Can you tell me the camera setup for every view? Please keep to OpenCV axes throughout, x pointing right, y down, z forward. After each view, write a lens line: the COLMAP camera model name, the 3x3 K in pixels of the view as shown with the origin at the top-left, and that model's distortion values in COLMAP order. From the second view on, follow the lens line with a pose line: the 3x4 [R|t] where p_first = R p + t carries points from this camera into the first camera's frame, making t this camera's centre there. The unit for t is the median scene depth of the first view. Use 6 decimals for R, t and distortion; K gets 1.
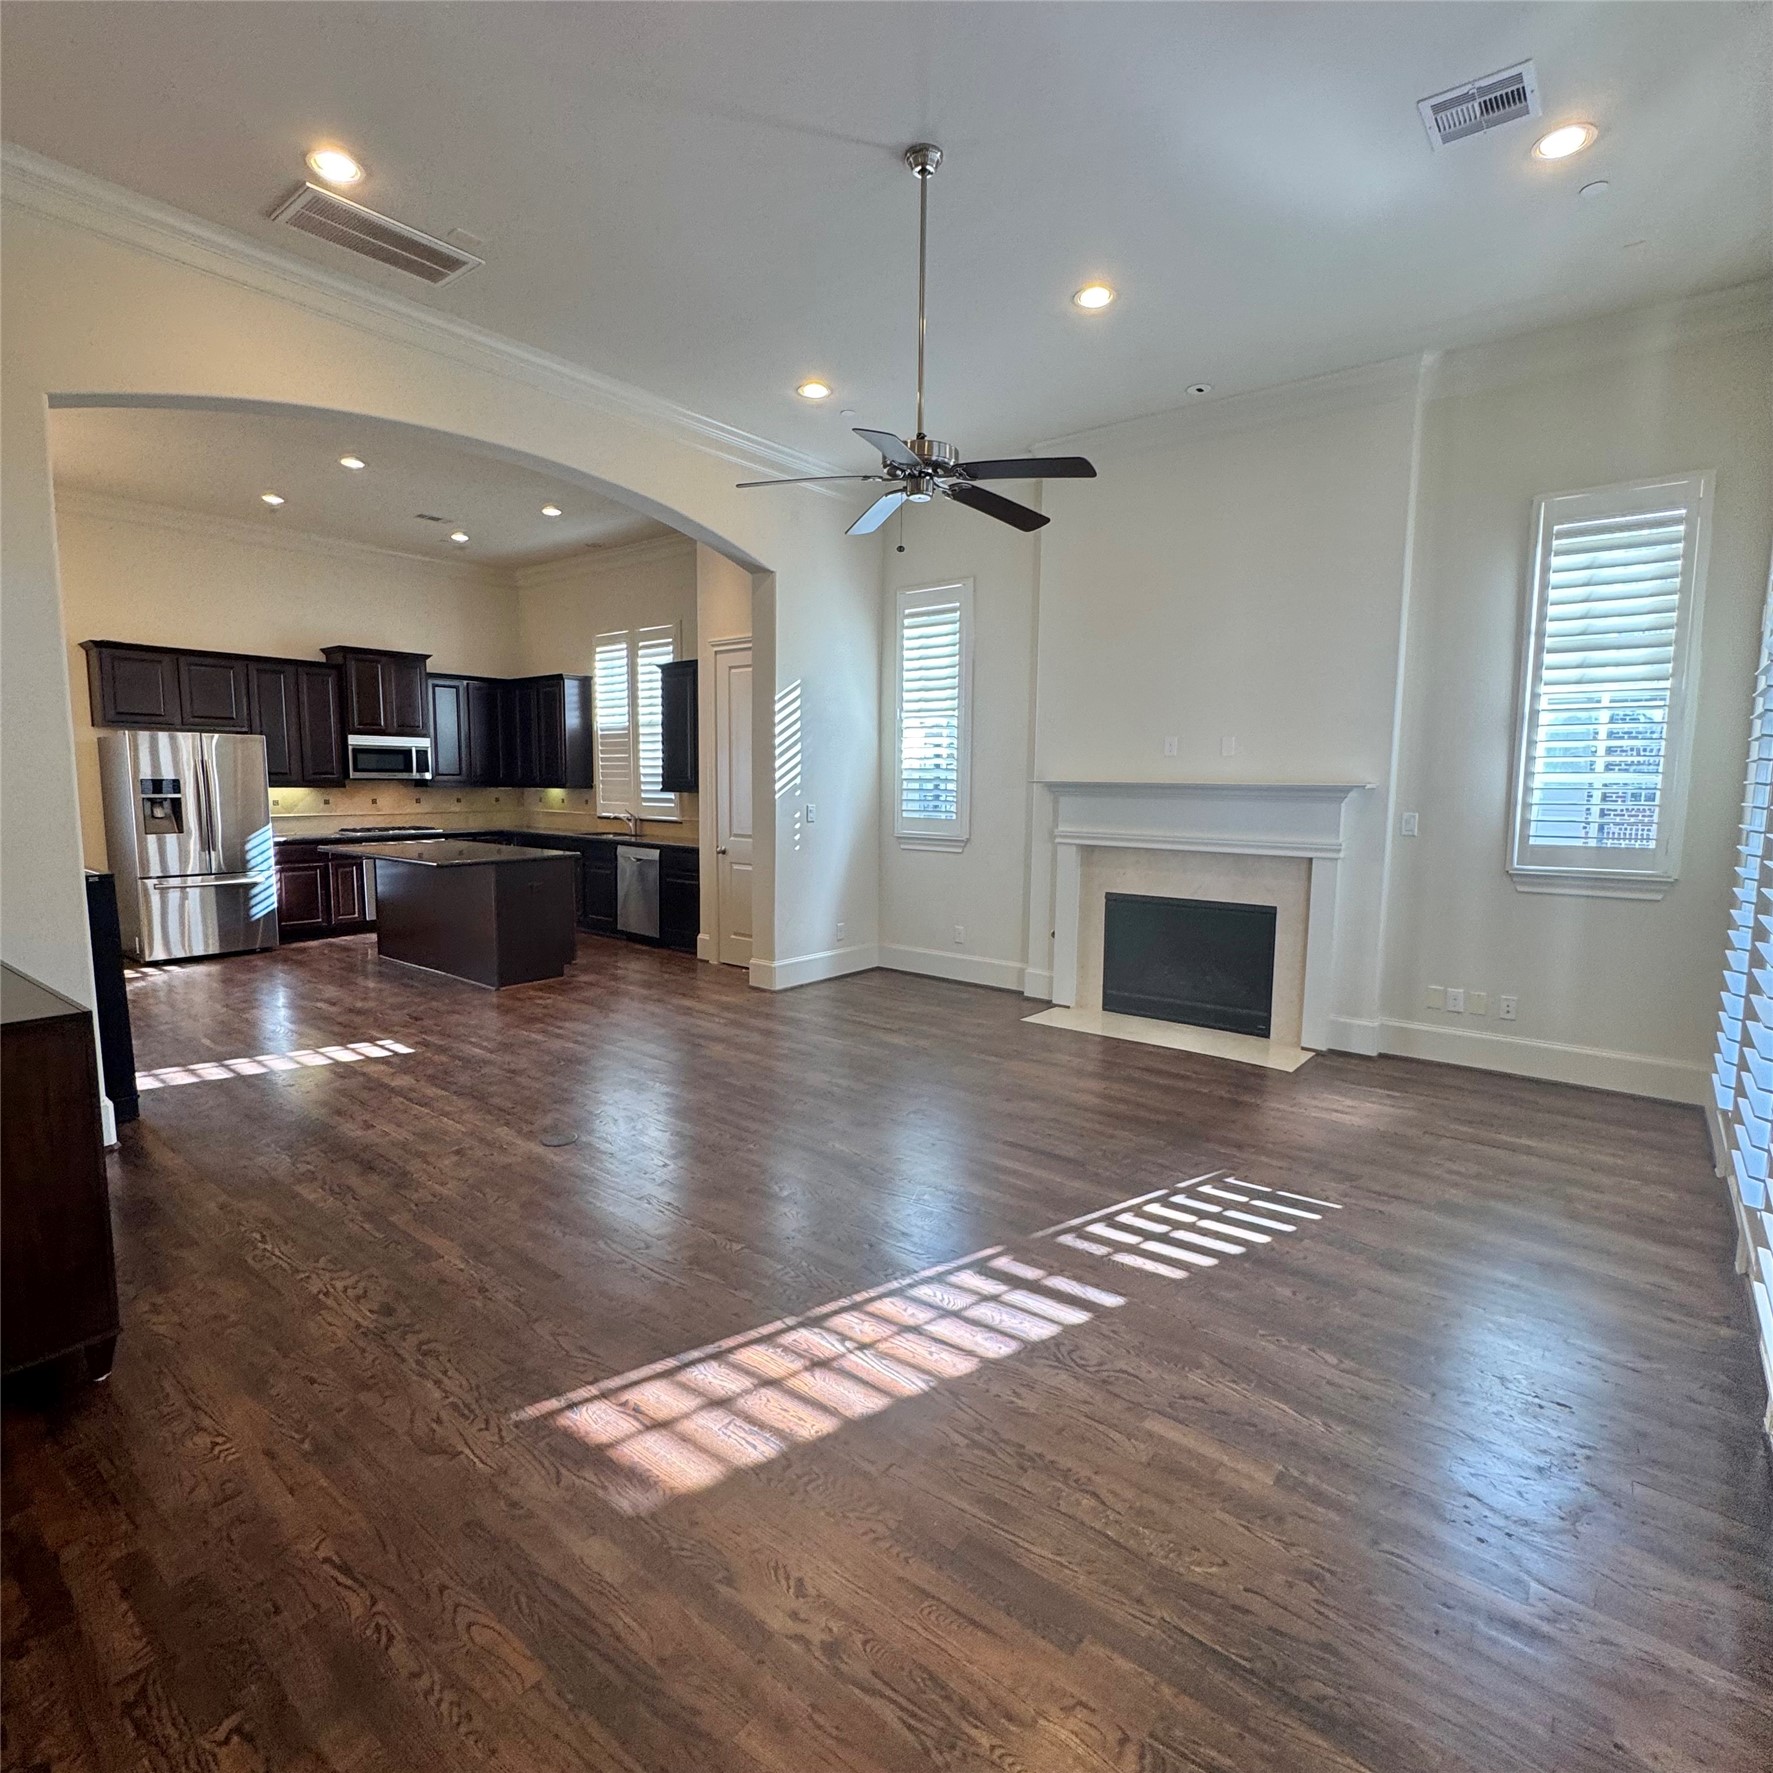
lens RADIAL K [[949.7, 0, 883.4], [0, 949.7, 883.9], [0, 0, 1]] dist [-0.005445, 0.001384]
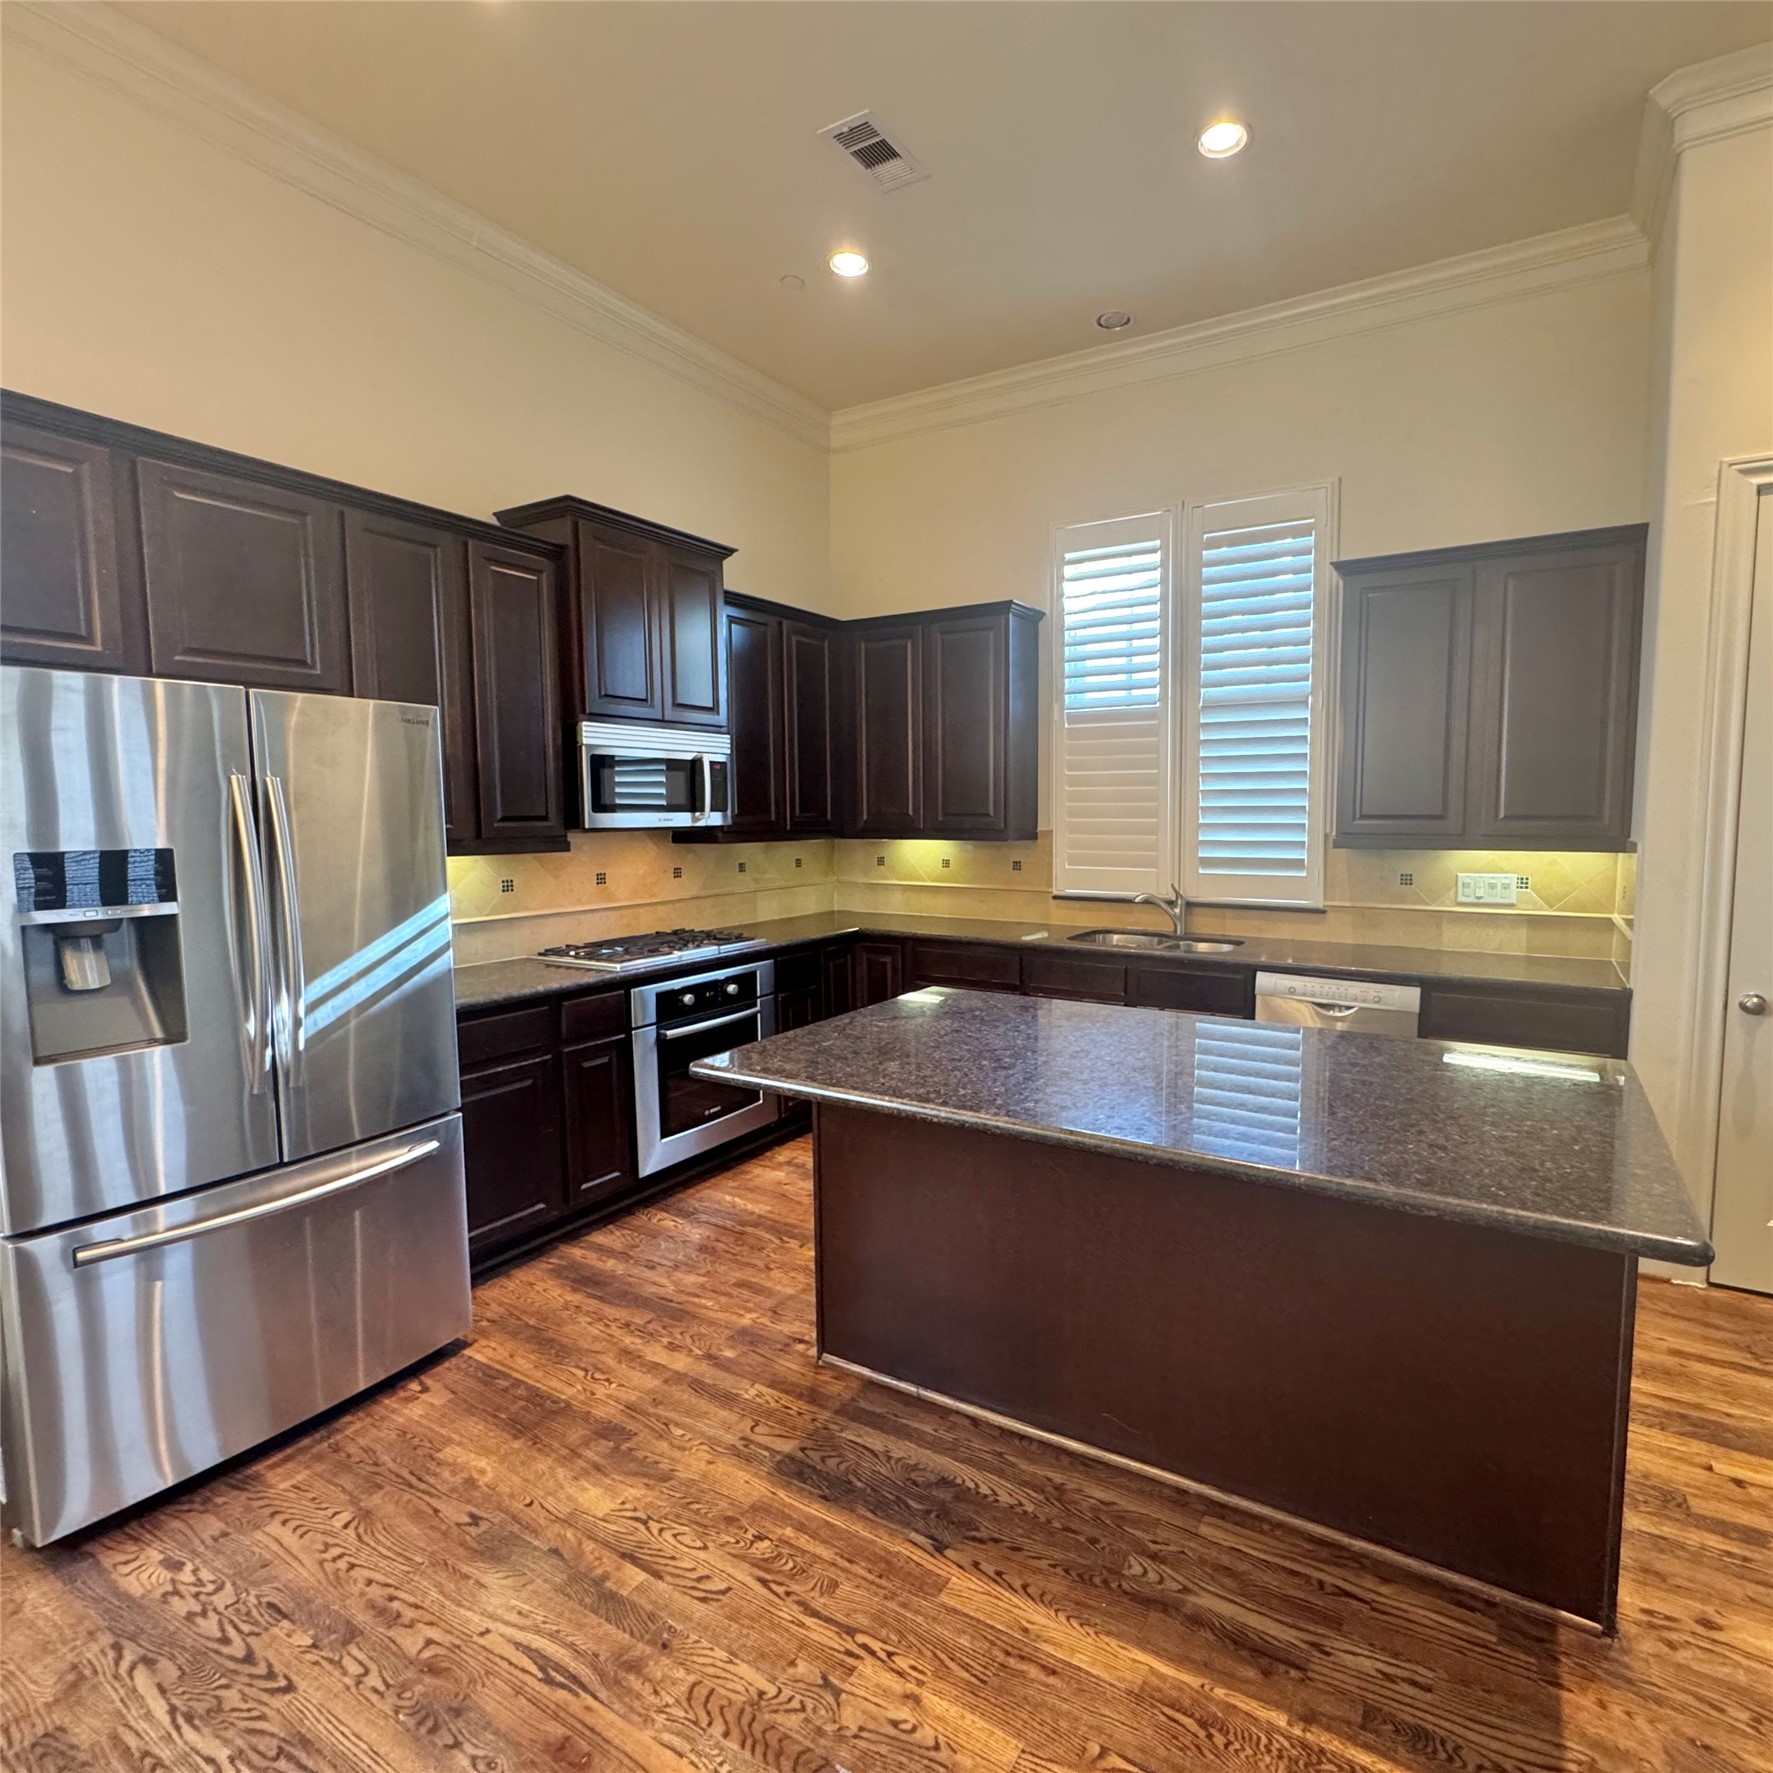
lens RADIAL K [[949.7, 0, 988.1], [0, 949.7, 889.7], [0, 0, 1]] dist [-0.005445, 0.001384]
pose [[0.985246, -0.026146, 0.169138, -0.643759], [0.030607, 0.999248, -0.023820, -0.097579], [-0.168388, 0.028645, 0.985305, 0.797468]]
